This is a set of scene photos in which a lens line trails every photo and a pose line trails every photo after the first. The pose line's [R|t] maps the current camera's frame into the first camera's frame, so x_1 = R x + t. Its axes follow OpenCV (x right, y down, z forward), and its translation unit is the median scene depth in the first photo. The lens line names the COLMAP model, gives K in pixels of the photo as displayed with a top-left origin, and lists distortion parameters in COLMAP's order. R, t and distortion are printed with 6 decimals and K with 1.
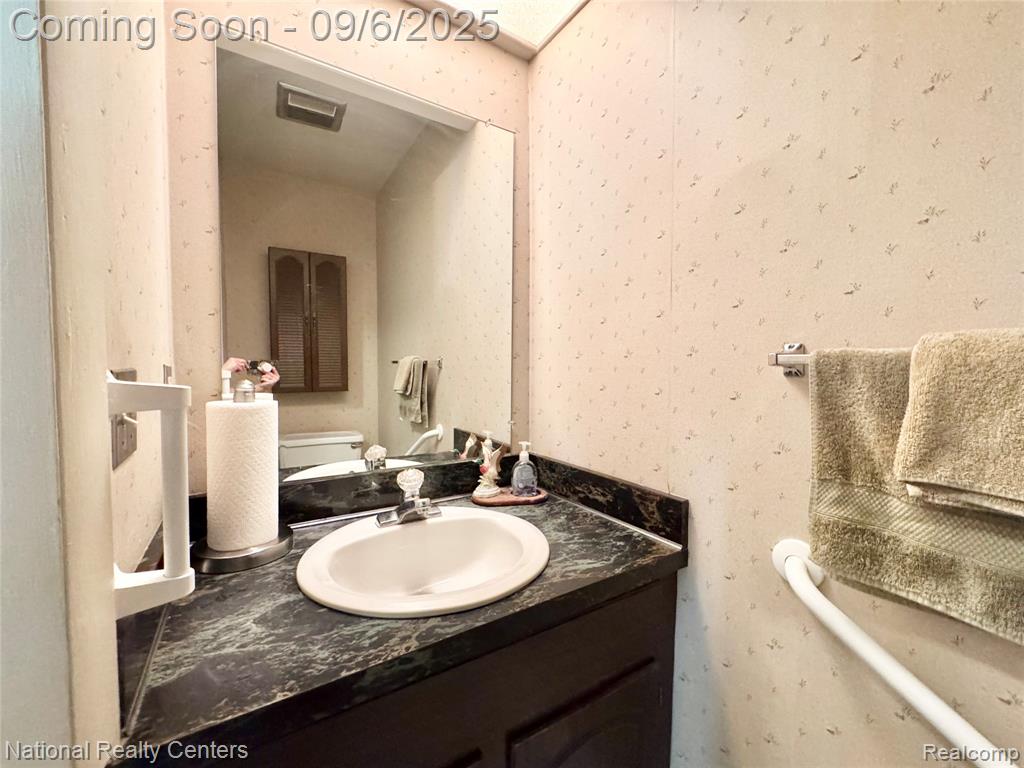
lens RADIAL K [[411.9, 0, 511.3], [0, 411.9, 382.2], [0, 0, 1]] dist [-0.003167, -0.000596]
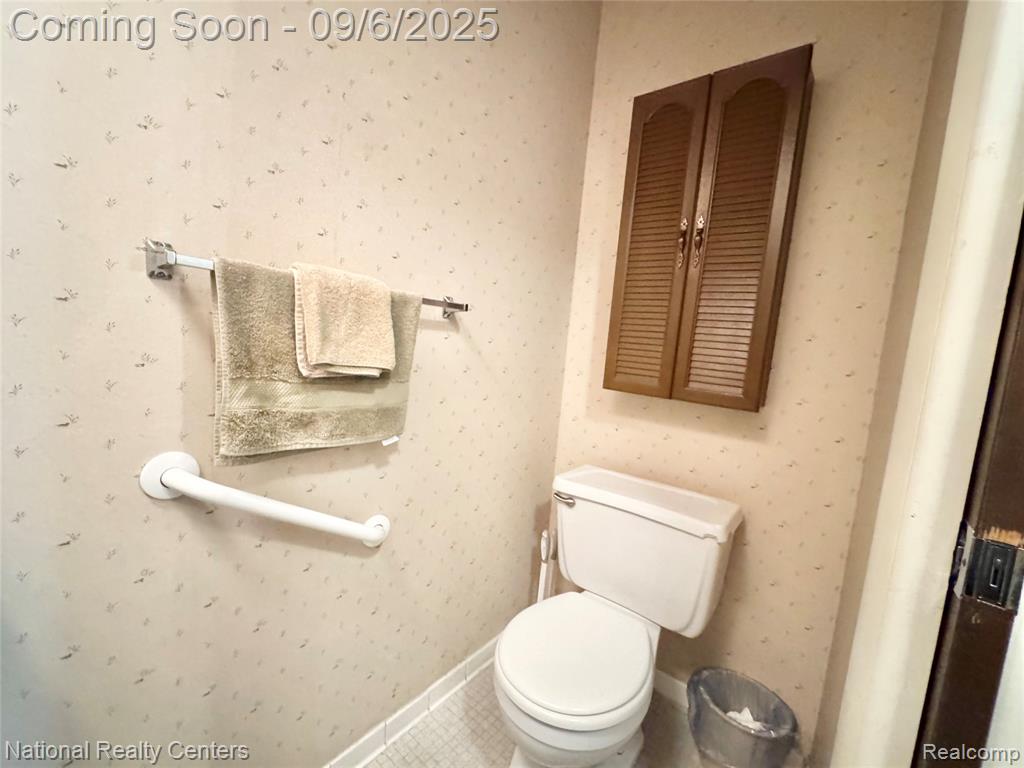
lens RADIAL K [[411.9, 0, 512.6], [0, 411.9, 386.4], [0, 0, 1]] dist [-0.003167, -0.000596]
pose [[-0.325182, -0.121017, 0.937876, -0.584781], [-0.047887, 0.992613, 0.111476, 0.108732], [-0.944438, -0.008662, -0.328575, 0.720865]]
